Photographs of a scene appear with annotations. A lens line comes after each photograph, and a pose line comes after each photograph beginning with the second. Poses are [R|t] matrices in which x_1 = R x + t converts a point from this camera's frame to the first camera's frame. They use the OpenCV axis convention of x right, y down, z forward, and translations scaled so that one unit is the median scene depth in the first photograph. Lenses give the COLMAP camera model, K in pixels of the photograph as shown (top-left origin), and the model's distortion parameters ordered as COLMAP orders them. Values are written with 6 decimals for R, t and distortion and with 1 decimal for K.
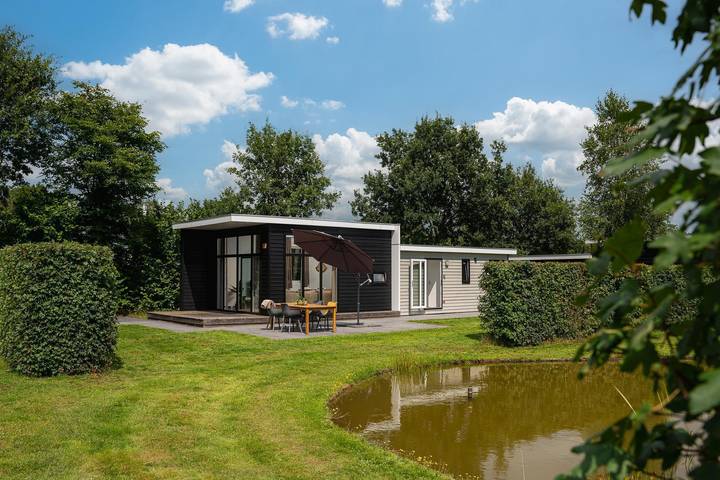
lens RADIAL K [[724.2, 0, 360.0], [0, 724.2, 240.0], [0, 0, 1]] dist [-0.007138, 0.000103]
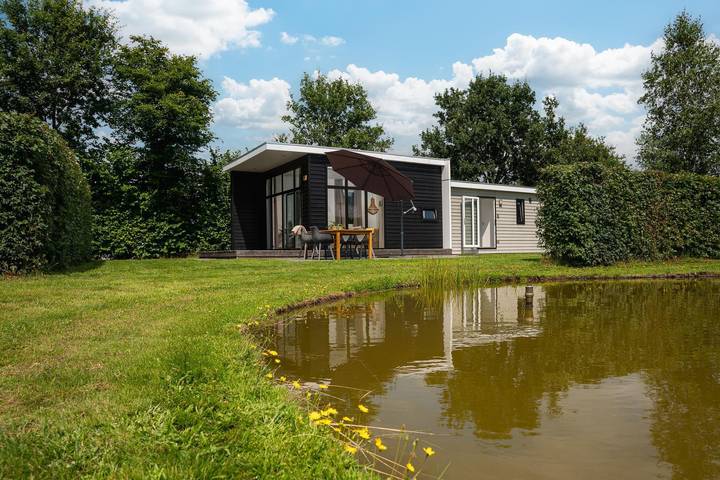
lens RADIAL K [[591.4, 0, 360.0], [0, 591.4, 240.0], [0, 0, 1]] dist [-0.004513, 0.002167]
pose [[0.992495, -0.020789, -0.120504, 0.027181], [0.025102, 0.999094, 0.034379, 0.052995], [0.119680, -0.037145, 0.992117, 0.183921]]
